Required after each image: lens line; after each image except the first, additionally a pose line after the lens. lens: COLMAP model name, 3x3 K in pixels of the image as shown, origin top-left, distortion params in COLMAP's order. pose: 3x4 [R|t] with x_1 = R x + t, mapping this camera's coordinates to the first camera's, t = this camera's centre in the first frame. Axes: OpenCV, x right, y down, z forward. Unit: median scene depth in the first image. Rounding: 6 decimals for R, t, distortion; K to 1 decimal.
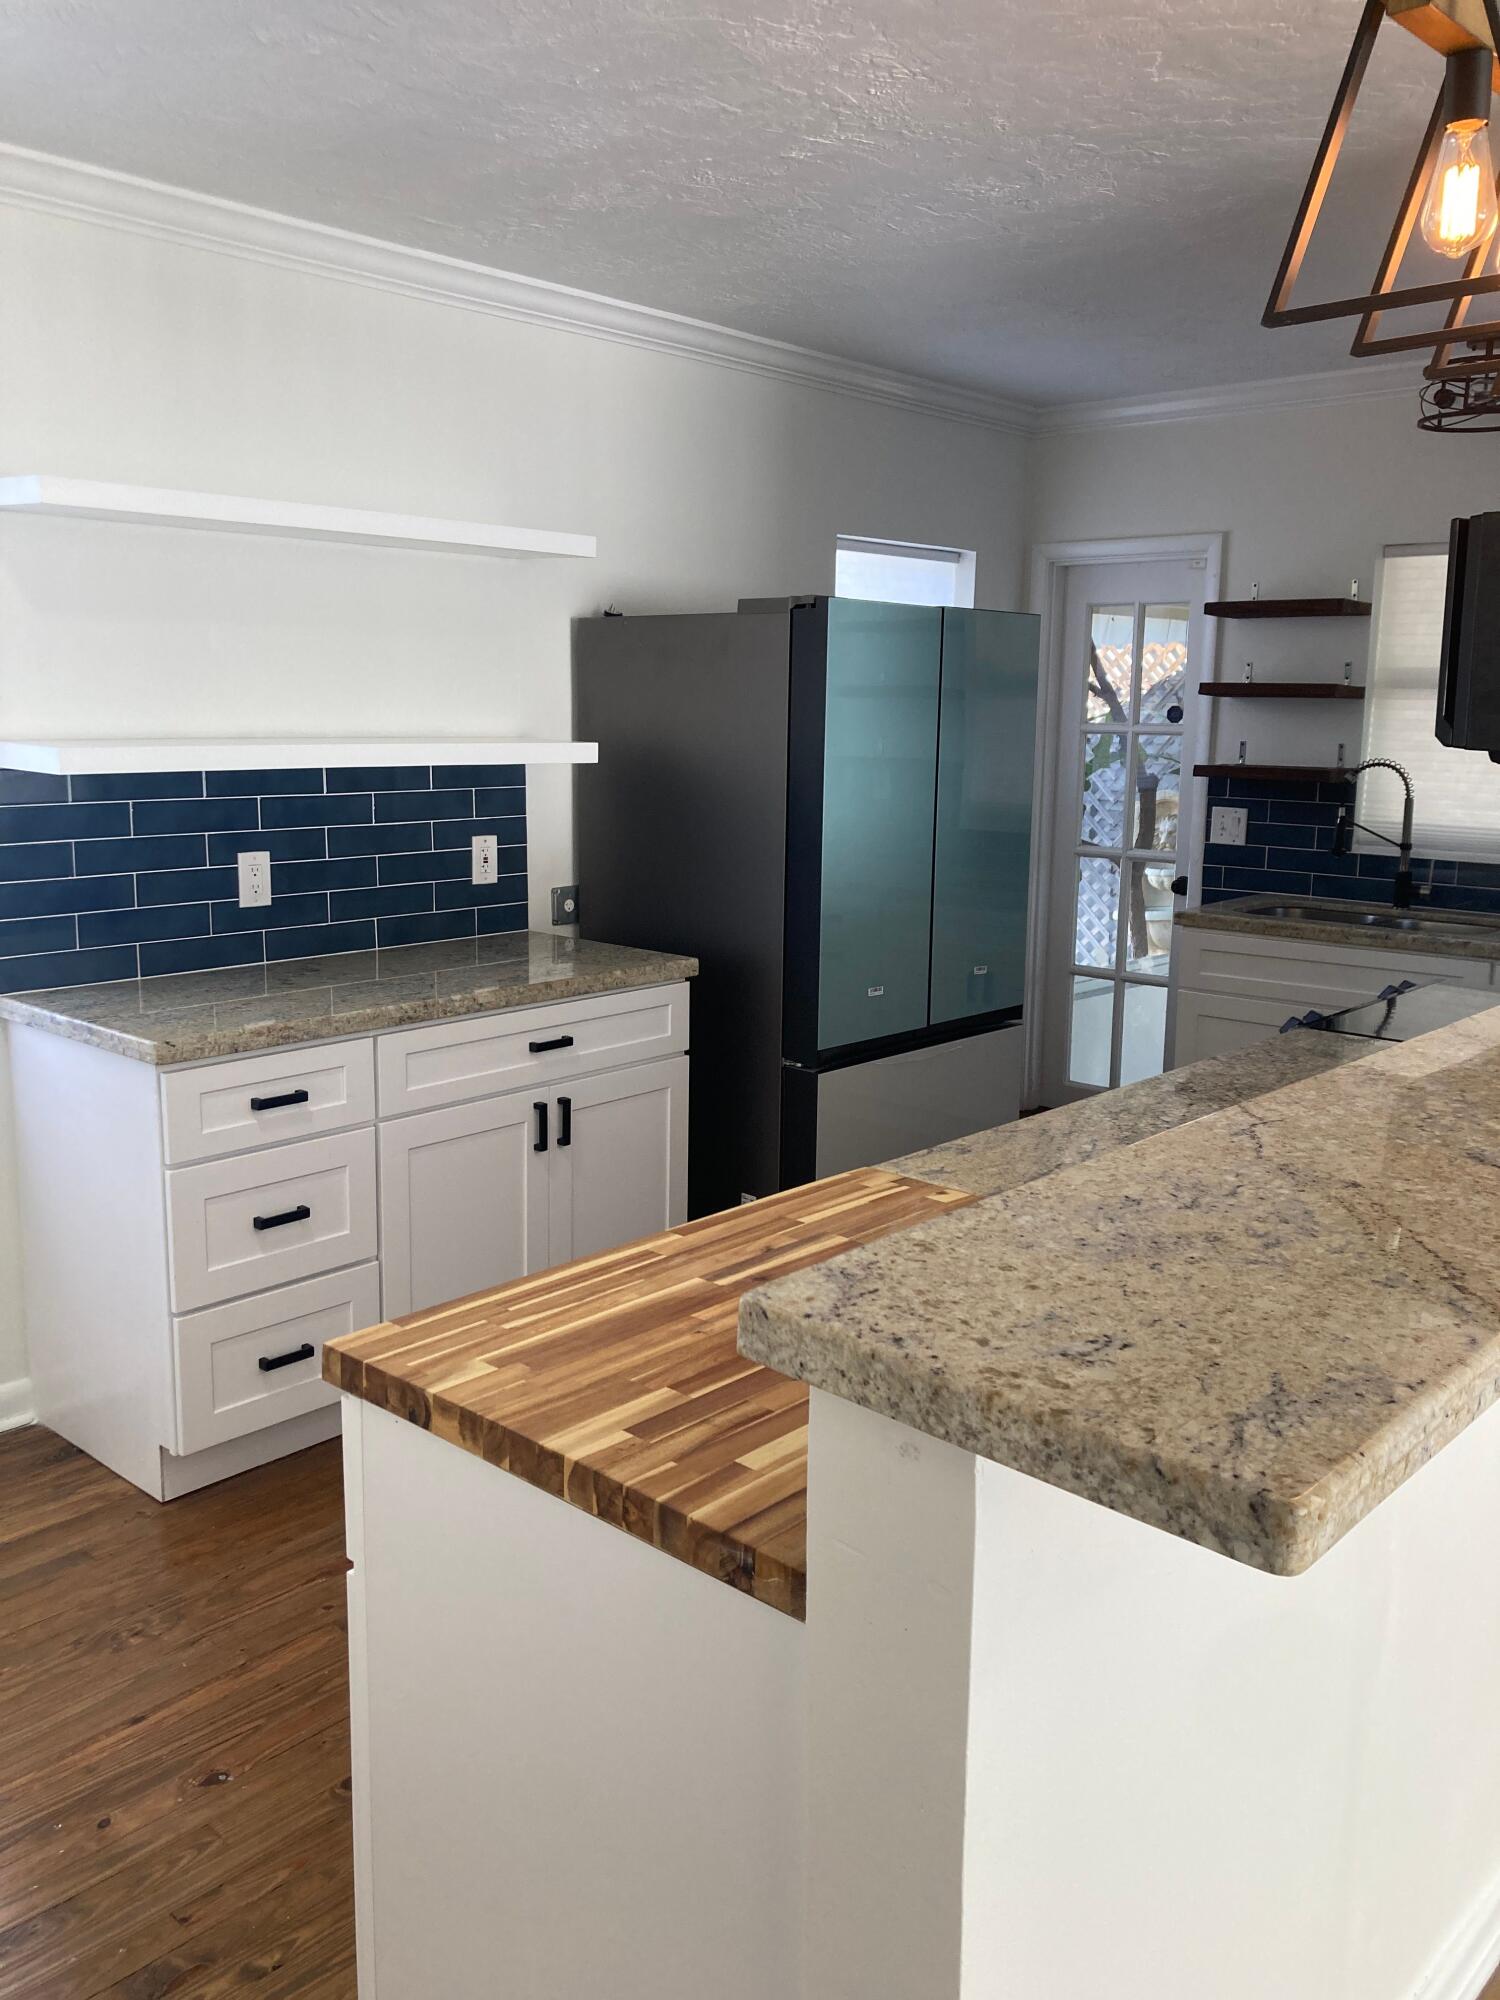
lens RADIAL K [[1643.3, 0, 751.4], [0, 1643.3, 965.3], [0, 0, 1]] dist [0.040277, -0.007169]
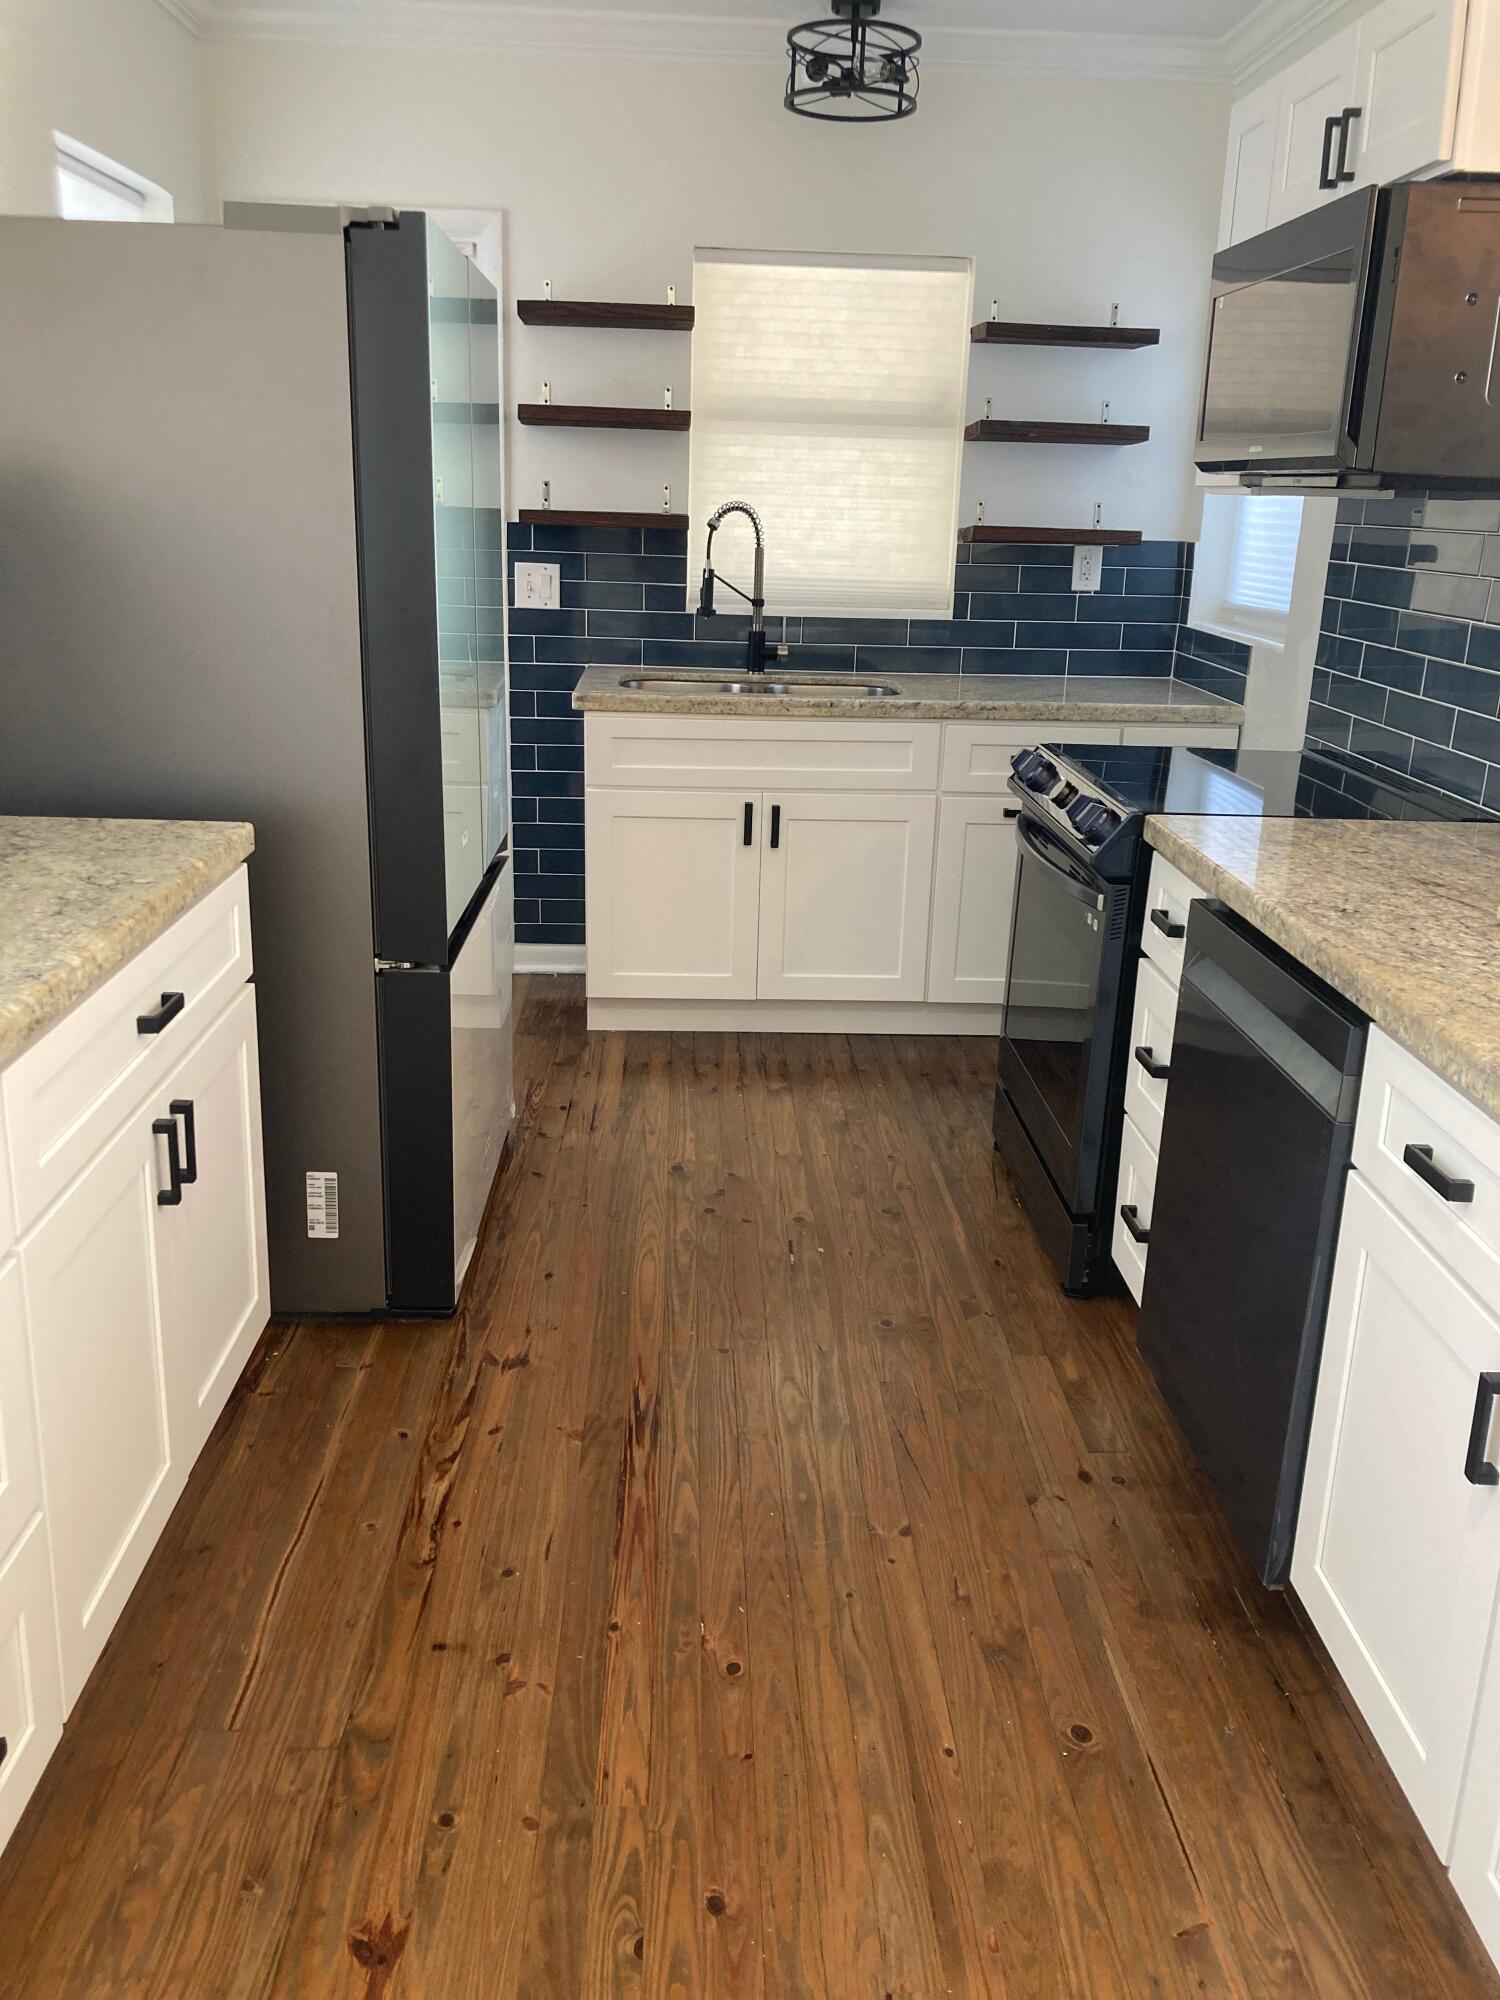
lens RADIAL K [[1678.2, 0, 723.7], [0, 1678.2, 952.3], [0, 0, 1]] dist [0.029861, -0.018366]
pose [[0.720514, -0.174842, 0.671036, -0.262216], [0.091370, 0.983192, 0.158069, -0.031079], [-0.687394, -0.052578, 0.724379, 0.342030]]
